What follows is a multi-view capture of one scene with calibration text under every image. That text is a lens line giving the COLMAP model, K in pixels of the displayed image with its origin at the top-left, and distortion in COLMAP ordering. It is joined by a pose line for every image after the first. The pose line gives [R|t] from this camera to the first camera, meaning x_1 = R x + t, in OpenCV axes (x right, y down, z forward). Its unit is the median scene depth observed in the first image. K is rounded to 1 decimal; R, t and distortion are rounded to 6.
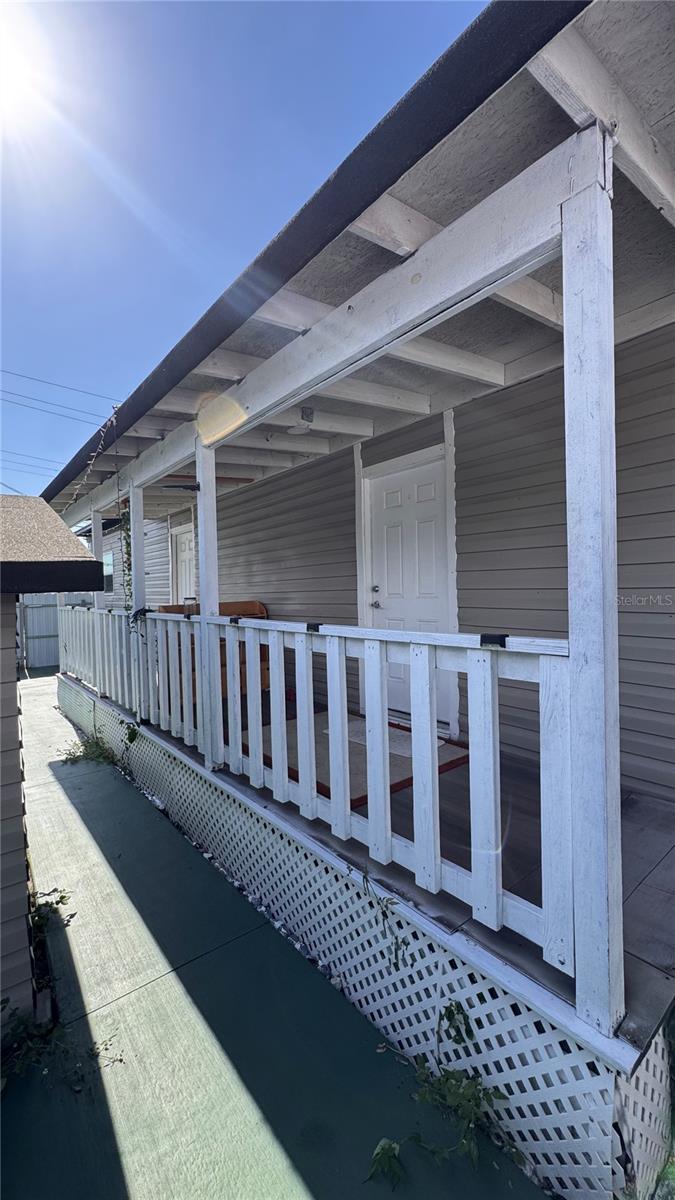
lens RADIAL K [[483.0, 0, 331.7], [0, 483.0, 601.5], [0, 0, 1]] dist [-0.006802, 0.001427]
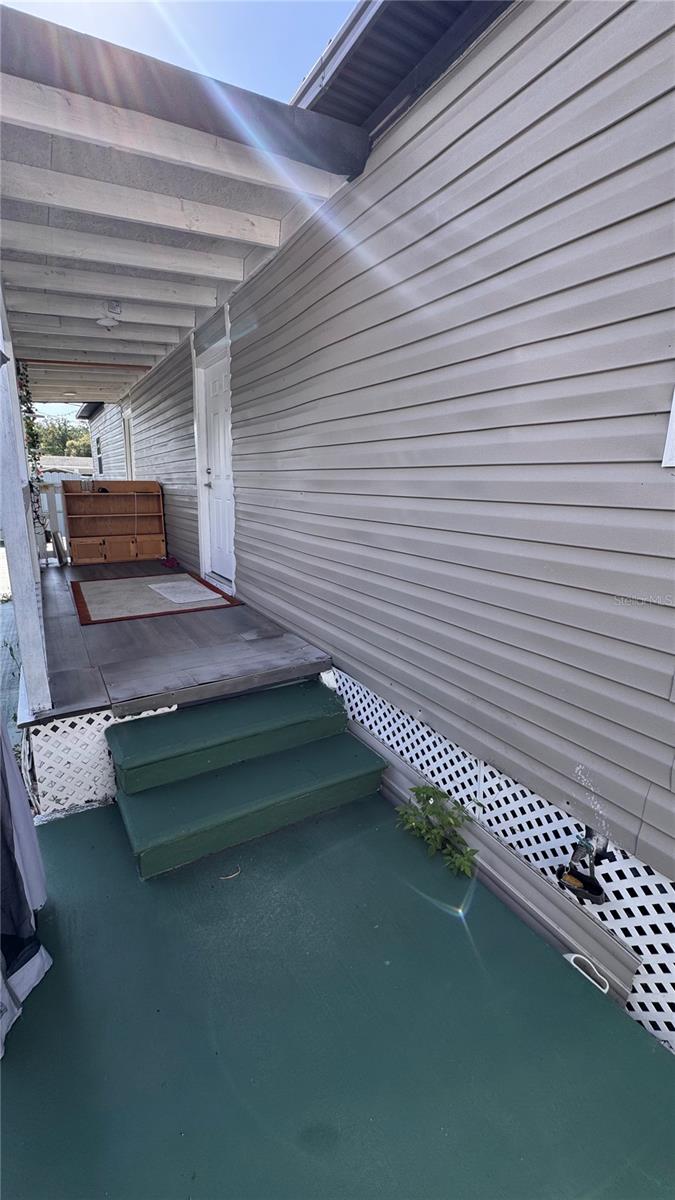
lens RADIAL K [[483.0, 0, 337.6], [0, 483.0, 597.0], [0, 0, 1]] dist [-0.006802, 0.001427]
pose [[0.991315, 0.075774, -0.107484, 0.771833], [-0.053335, 0.978733, 0.198084, 0.033500], [0.120208, -0.190631, 0.974274, -0.203278]]
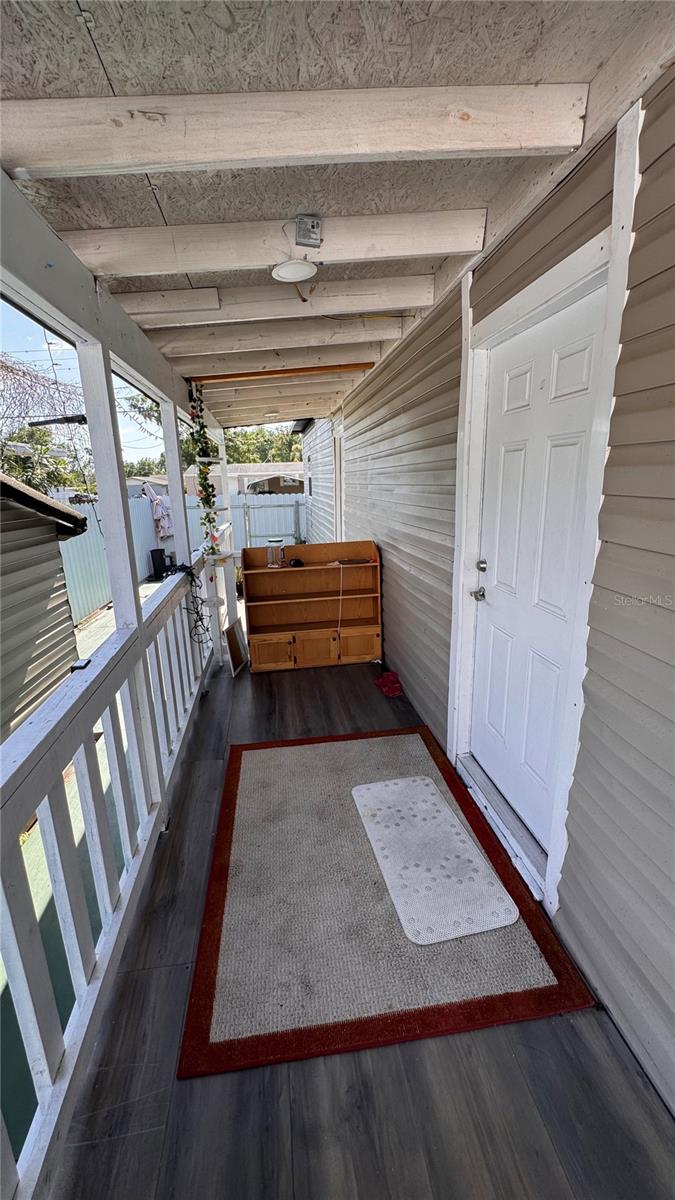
lens RADIAL K [[483.0, 0, 332.3], [0, 483.0, 598.6], [0, 0, 1]] dist [-0.006802, 0.001427]
pose [[0.857250, 0.130050, -0.498207, 0.317855], [-0.013339, 0.972863, 0.230999, -0.162196], [0.514728, -0.191378, 0.835721, 0.635223]]
